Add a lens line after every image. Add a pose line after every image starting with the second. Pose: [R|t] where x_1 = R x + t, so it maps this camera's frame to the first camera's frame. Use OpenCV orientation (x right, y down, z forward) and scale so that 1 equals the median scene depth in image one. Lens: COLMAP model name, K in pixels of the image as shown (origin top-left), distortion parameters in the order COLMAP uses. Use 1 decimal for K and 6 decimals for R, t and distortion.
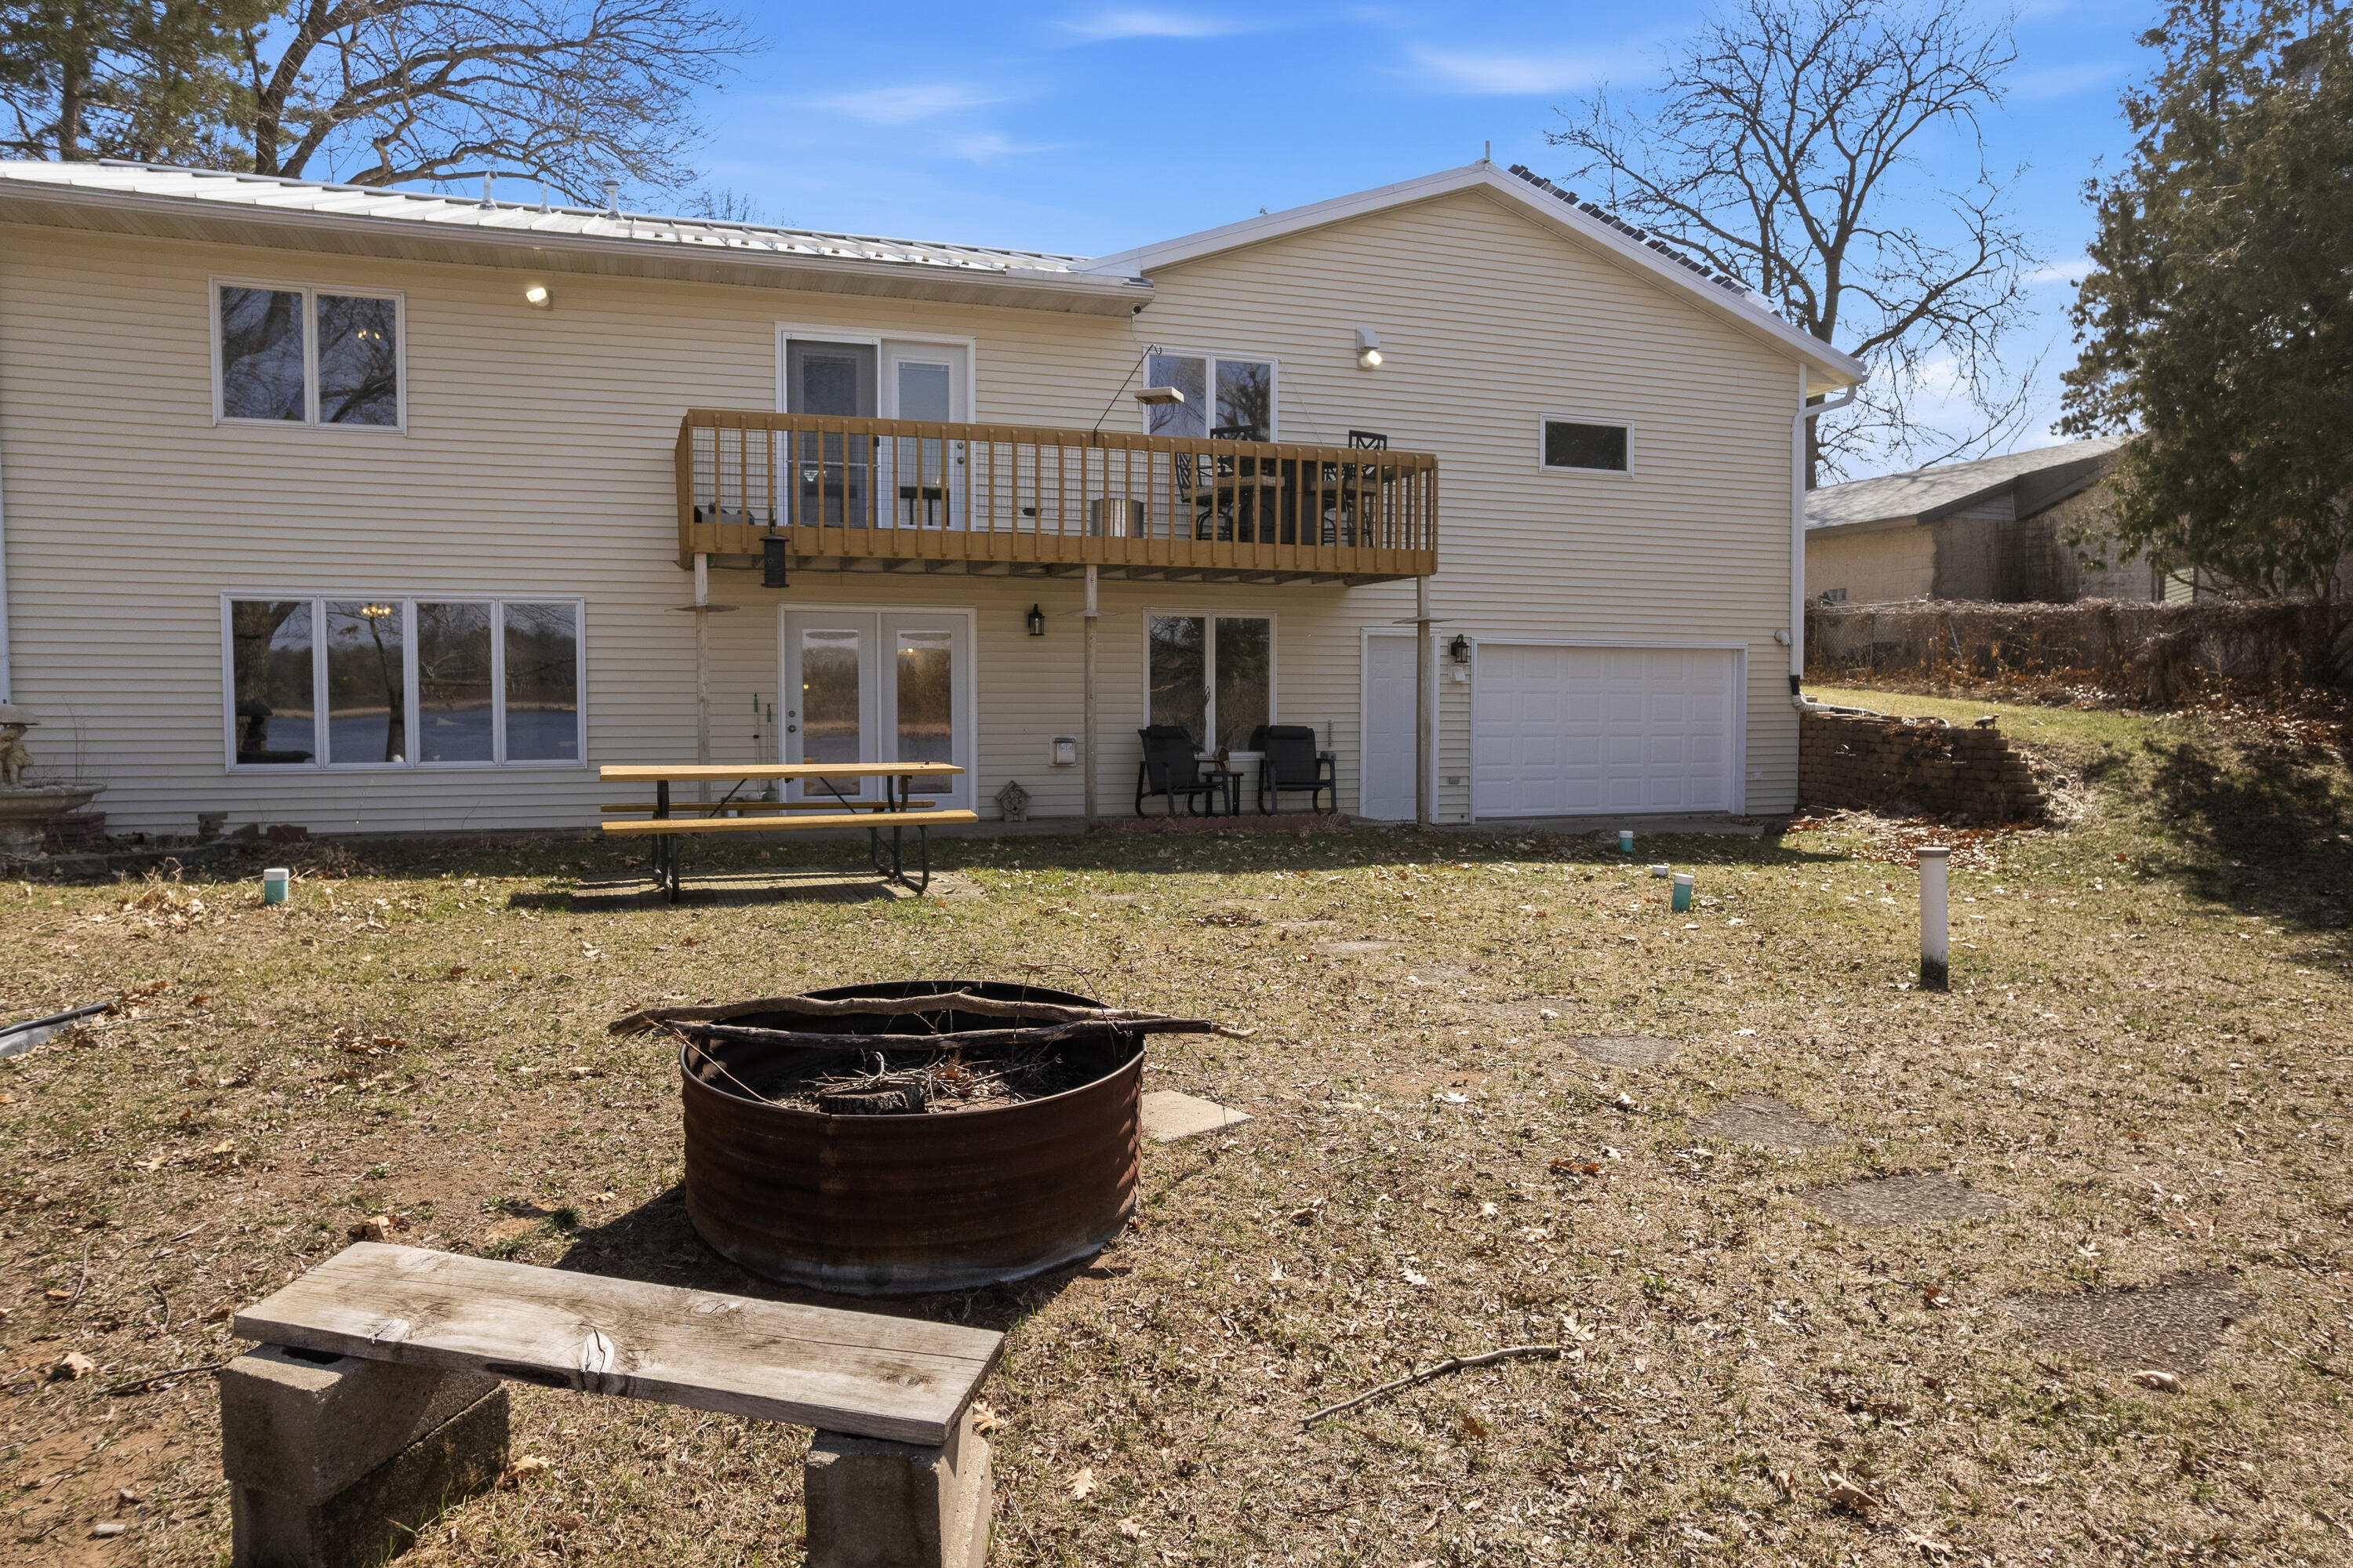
lens RADIAL K [[1521.6, 0, 1176.5], [0, 1521.6, 784.0], [0, 0, 1]] dist [-0.079492, 0.065132]
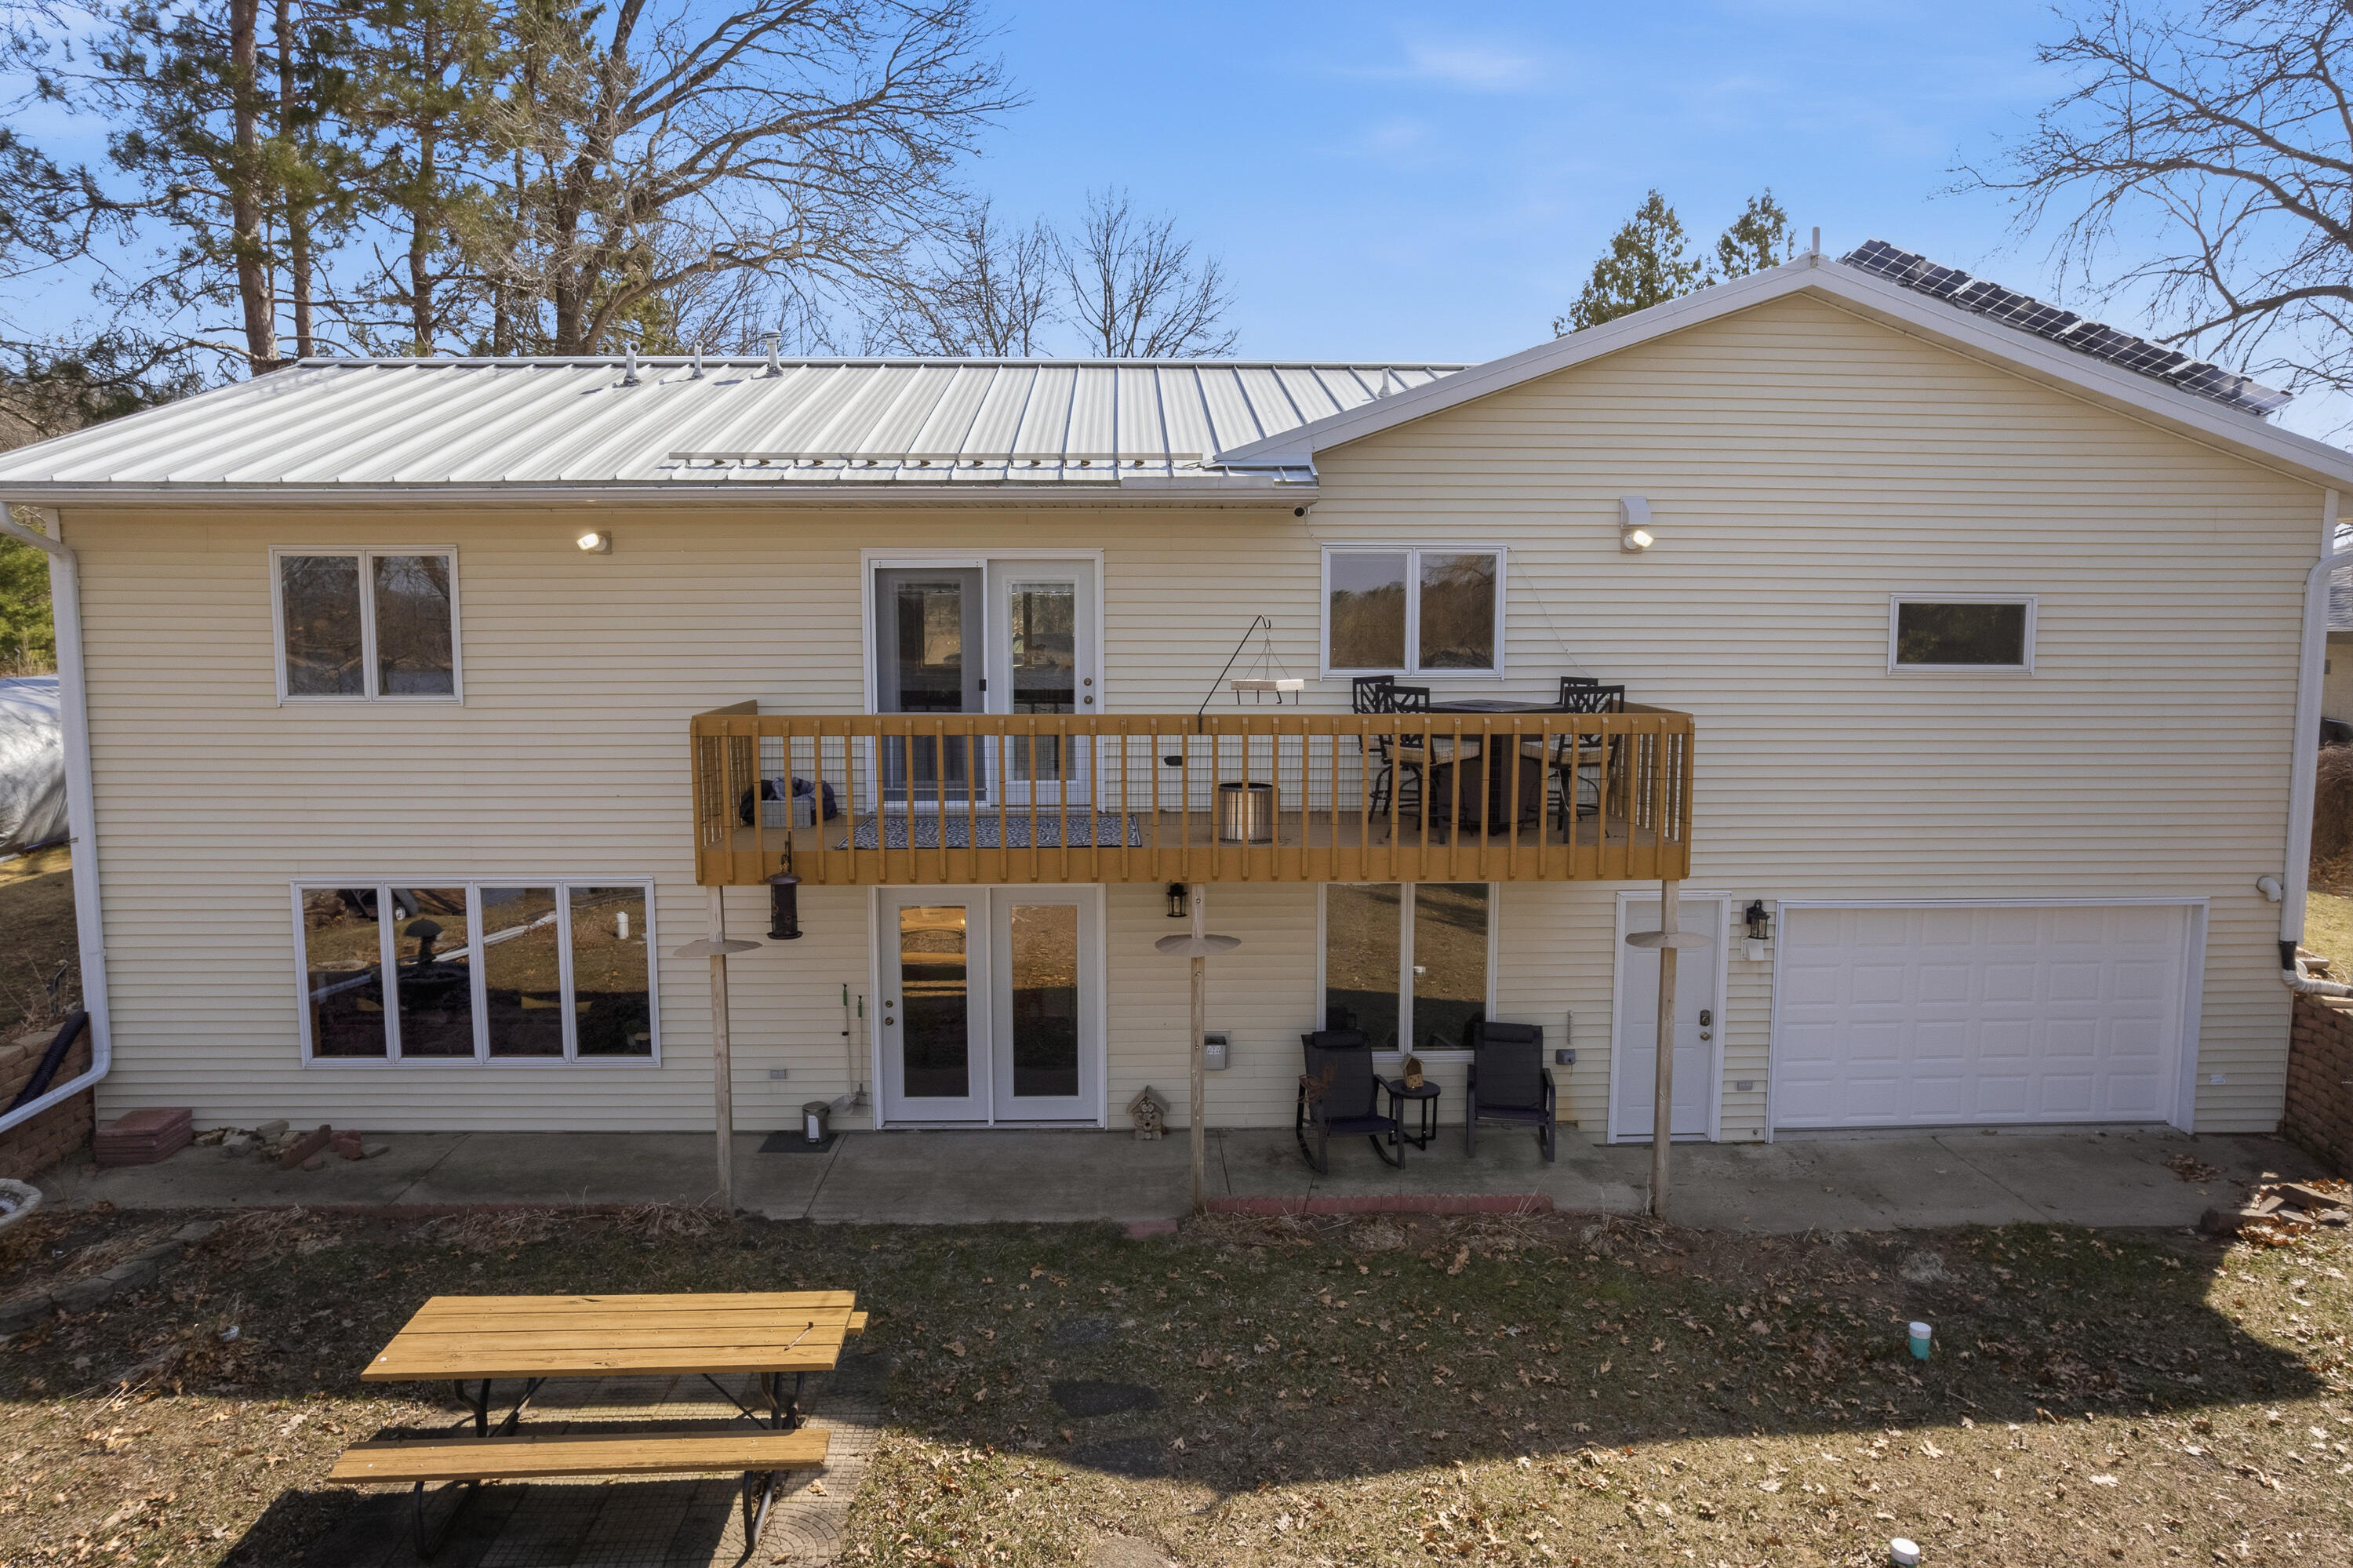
lens RADIAL K [[1503.4, 0, 1176.5], [0, 1503.4, 784.0], [0, 0, 1]] dist [-0.070917, 0.066368]
pose [[0.954600, 0.029223, -0.296454, 0.141341], [-0.014216, 0.998512, 0.052651, -0.208258], [0.297551, -0.046046, 0.953595, 0.236069]]
